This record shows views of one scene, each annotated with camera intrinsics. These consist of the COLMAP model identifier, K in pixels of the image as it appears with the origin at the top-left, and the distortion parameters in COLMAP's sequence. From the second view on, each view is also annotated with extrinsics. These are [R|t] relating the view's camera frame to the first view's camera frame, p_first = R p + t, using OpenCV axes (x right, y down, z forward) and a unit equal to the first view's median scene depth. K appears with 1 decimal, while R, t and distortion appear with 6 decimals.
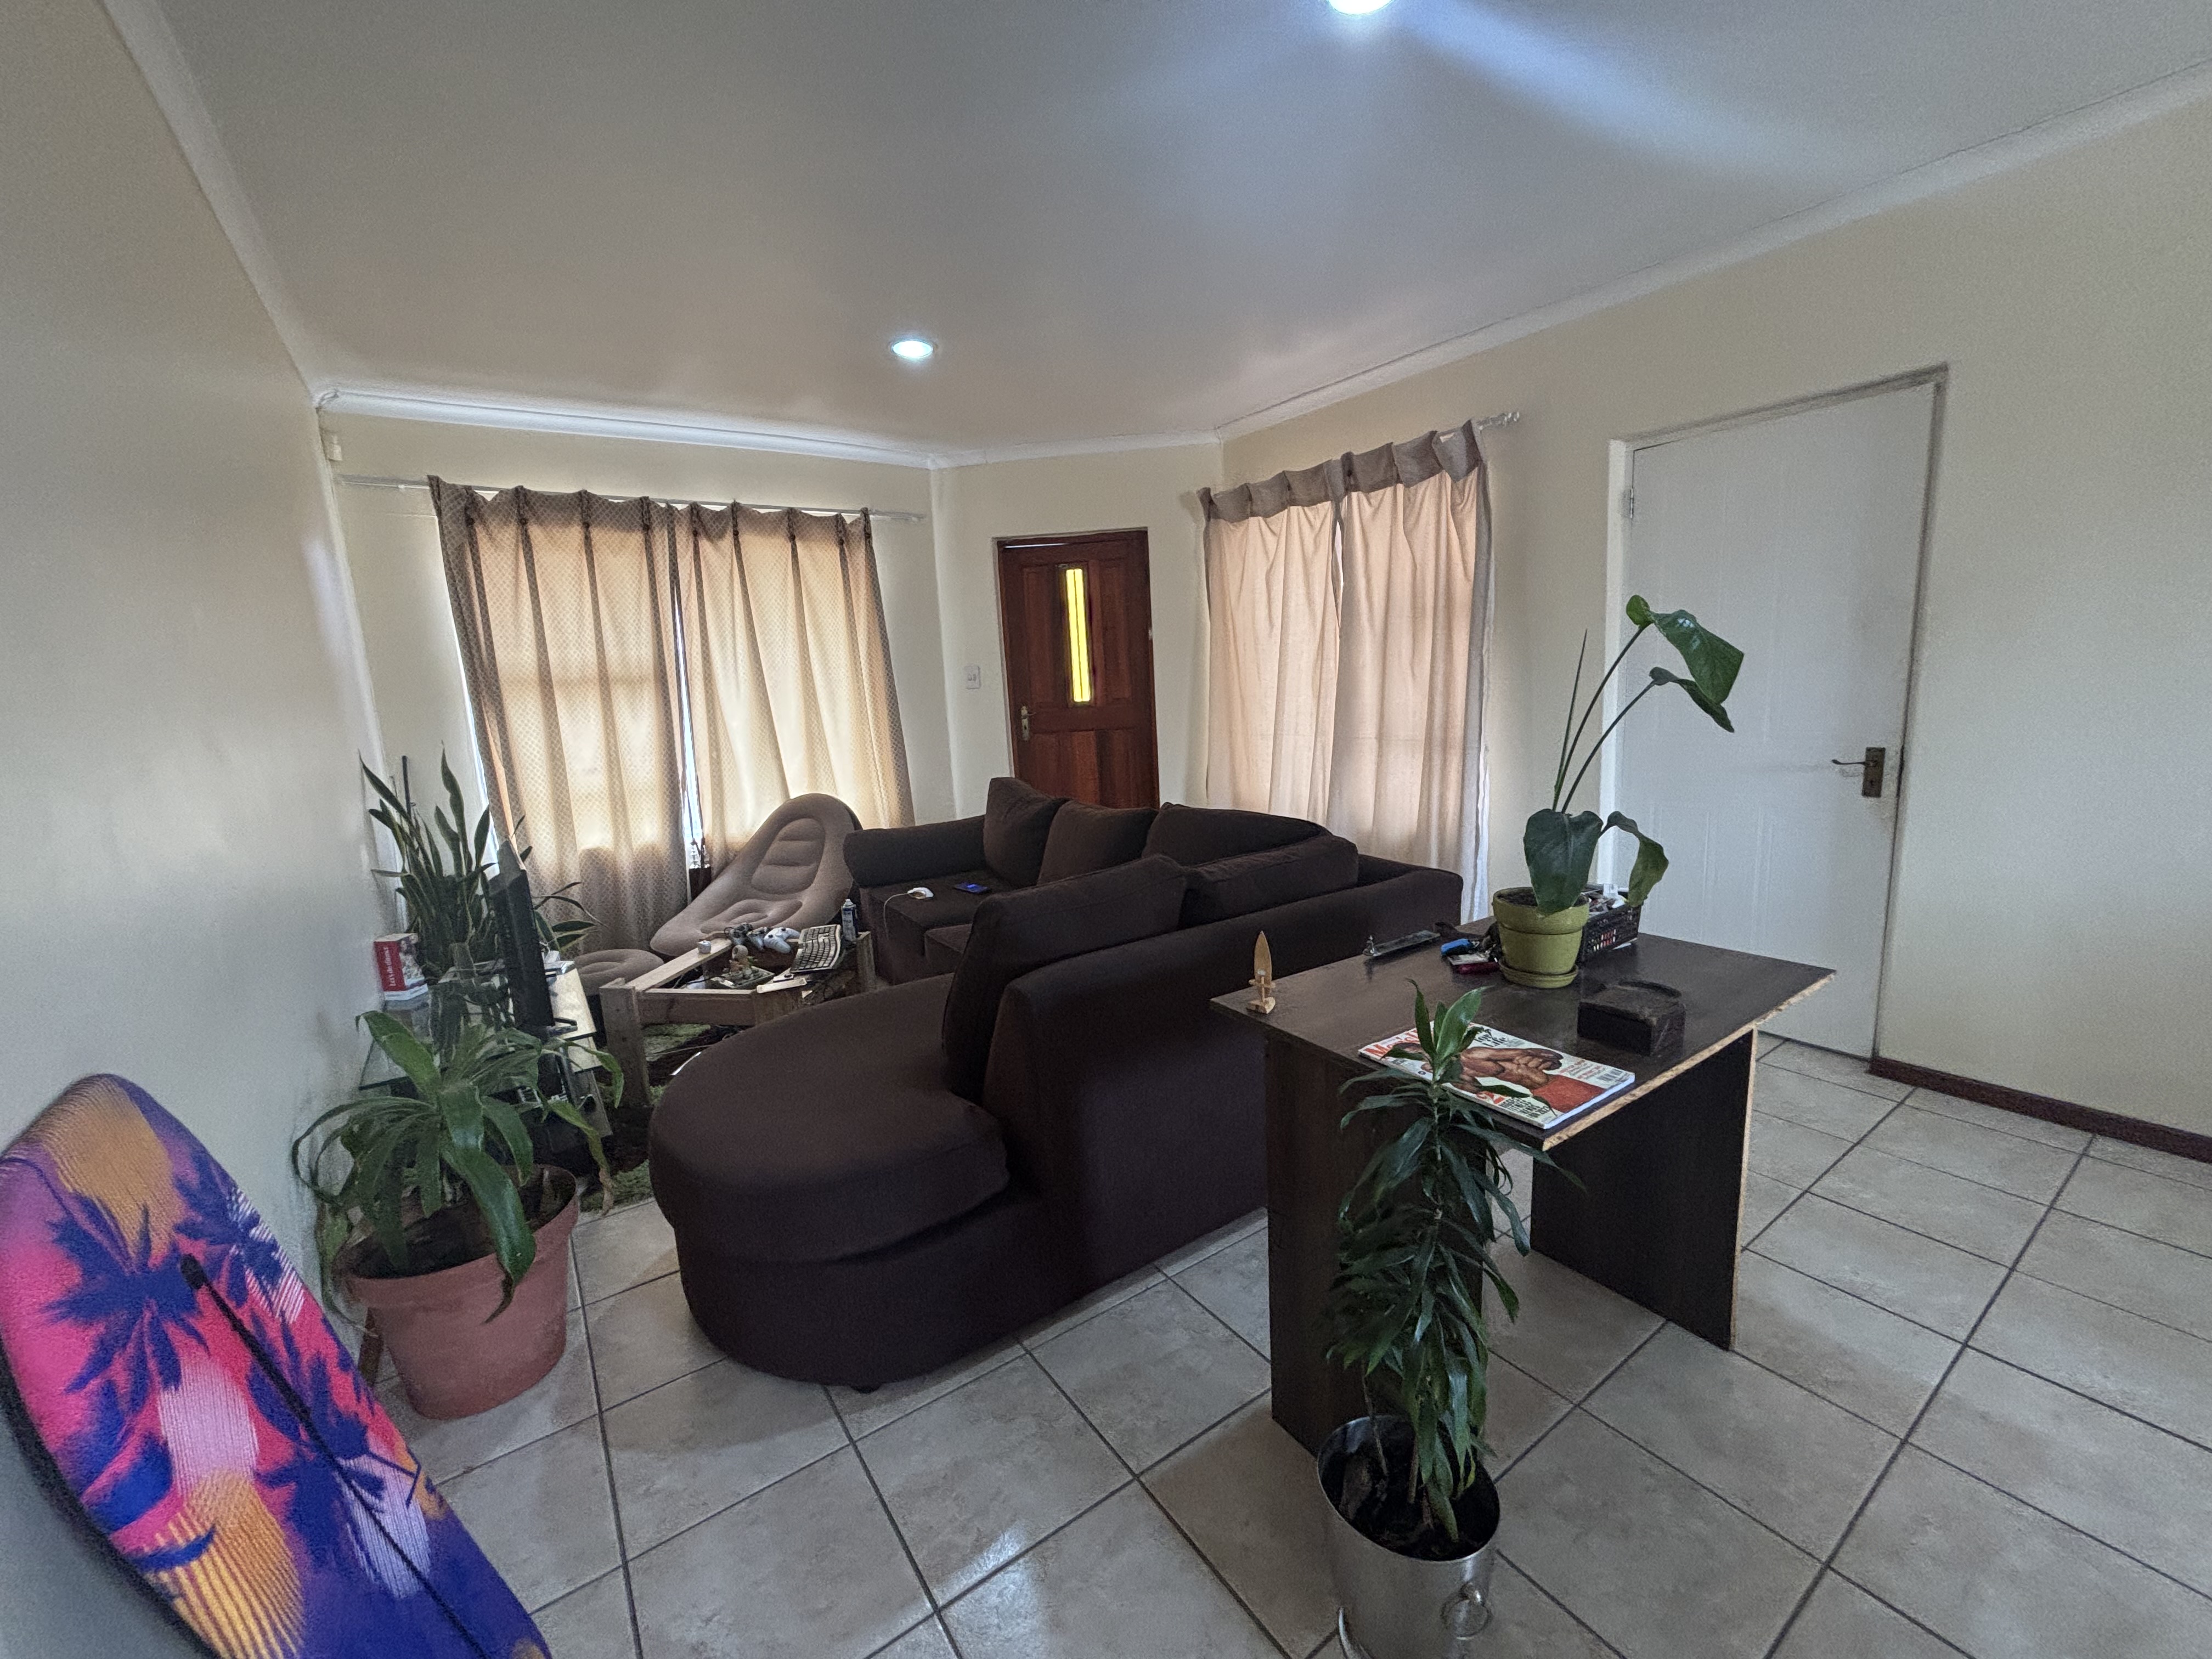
lens RADIAL K [[890.4, 0, 1104.5], [0, 890.4, 835.4], [0, 0, 1]] dist [-0.011838, 0.000191]
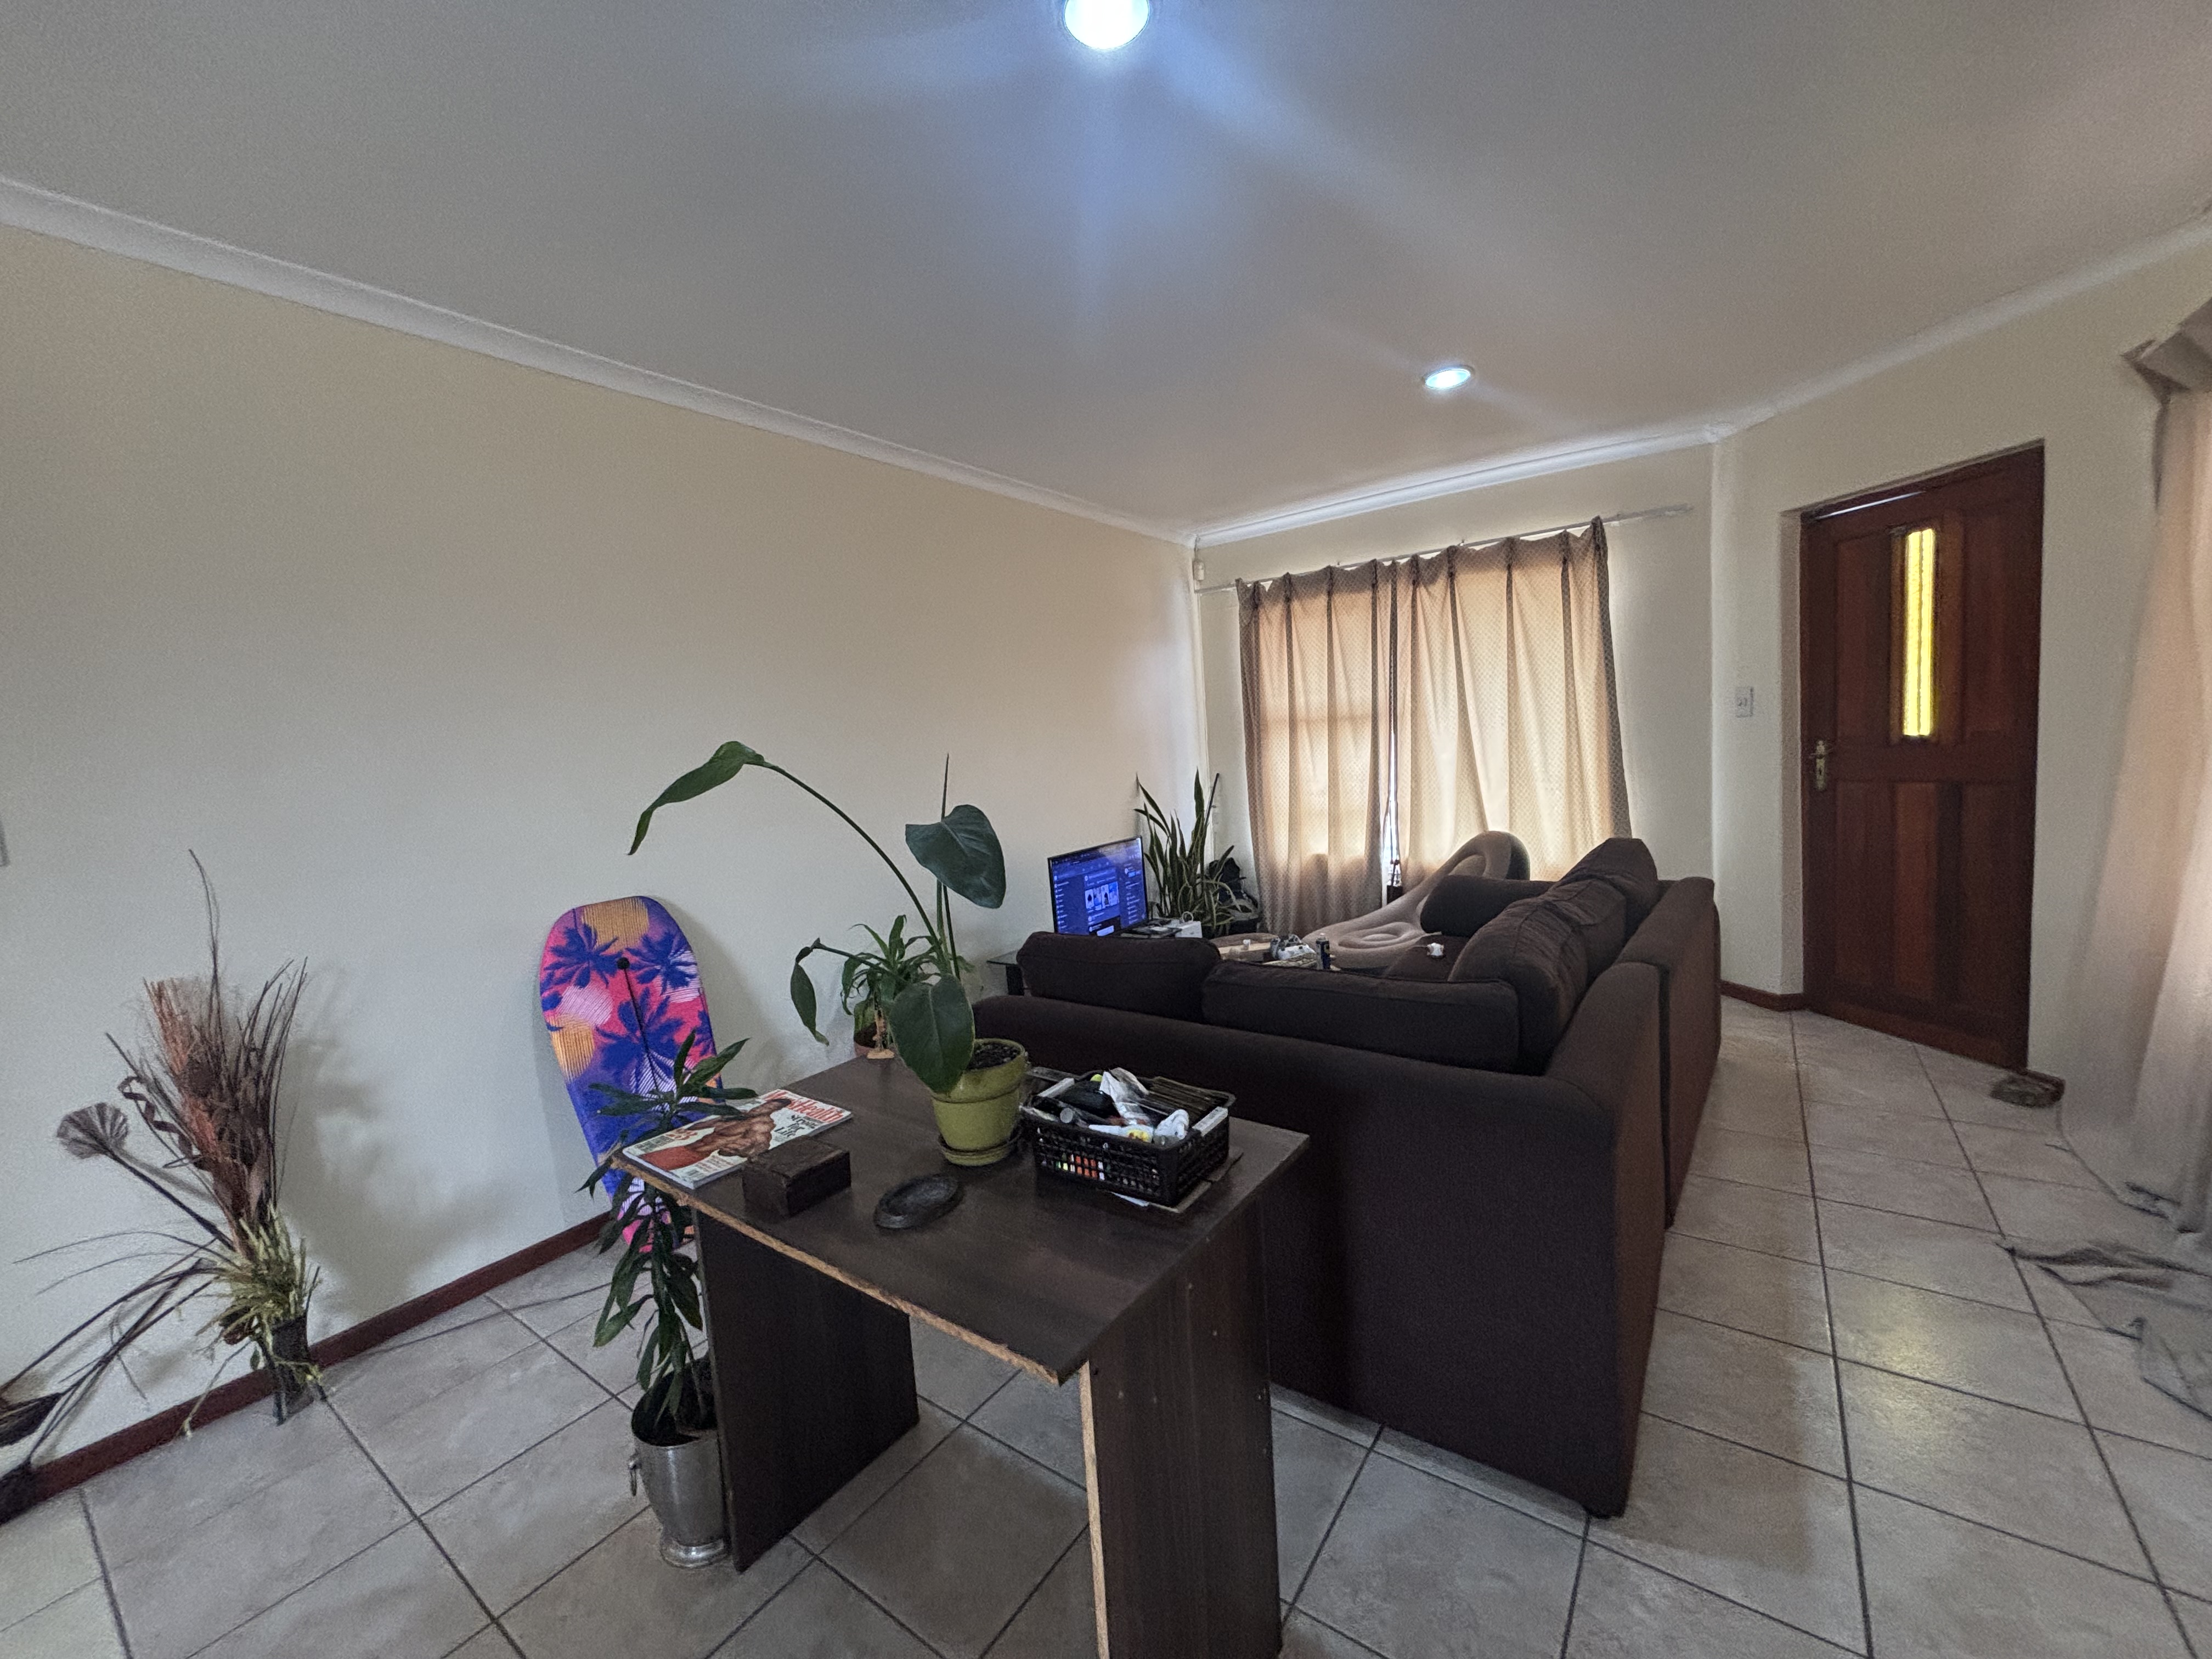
lens RADIAL K [[890.4, 0, 1100.3], [0, 890.4, 827.4], [0, 0, 1]] dist [-0.011838, 0.000191]
pose [[0.325923, 0.110489, -0.938918, 0.477218], [-0.114296, 0.990467, 0.076881, -0.082193], [0.938462, 0.082258, 0.335444, 0.296128]]
